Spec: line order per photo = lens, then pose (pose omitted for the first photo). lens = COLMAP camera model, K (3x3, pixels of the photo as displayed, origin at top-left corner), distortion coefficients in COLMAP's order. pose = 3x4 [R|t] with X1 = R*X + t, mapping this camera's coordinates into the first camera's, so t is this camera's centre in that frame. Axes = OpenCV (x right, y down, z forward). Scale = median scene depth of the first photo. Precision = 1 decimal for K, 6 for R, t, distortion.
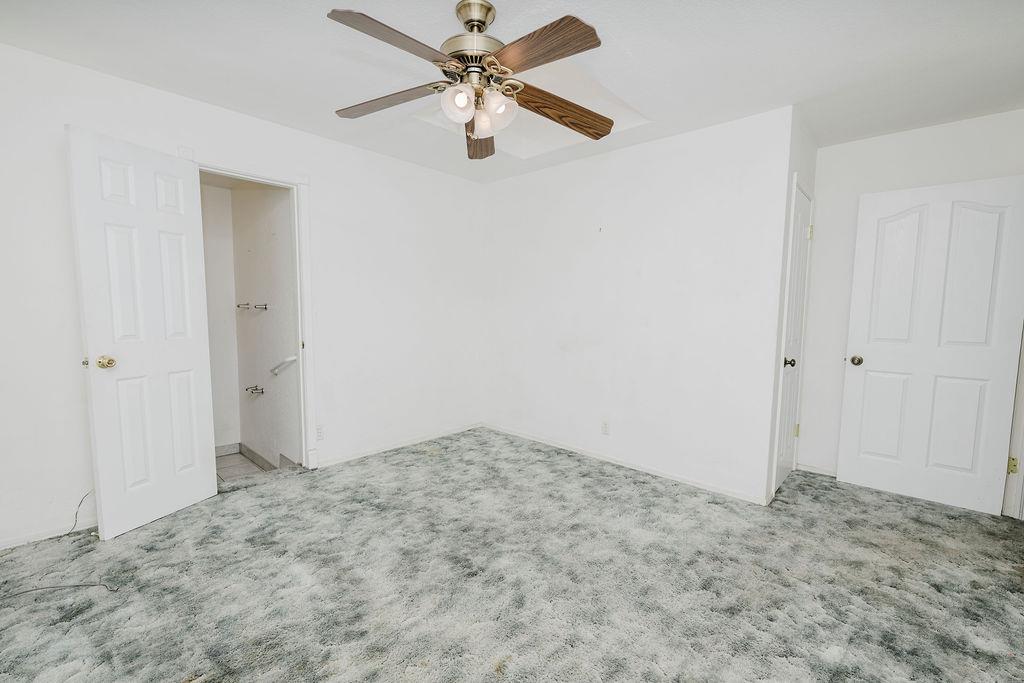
lens RADIAL K [[454.5, 0, 506.1], [0, 454.5, 343.7], [0, 0, 1]] dist [-0.000631, 0.000232]
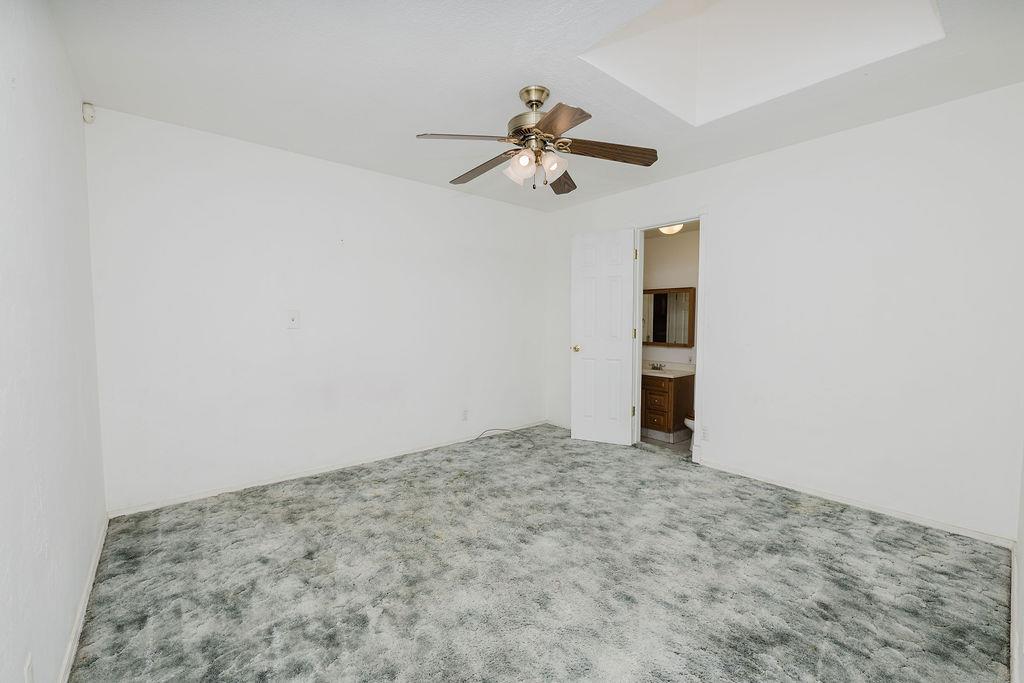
lens RADIAL K [[423.0, 0, 512.0], [0, 423.0, 341.5], [0, 0, 1]] dist [-0.000303, 0.000196]
pose [[-0.136710, 0.038327, -0.989869, 0.994305], [-0.083448, 0.995254, 0.050061, -0.058962], [0.987090, 0.089447, -0.132862, 0.981203]]
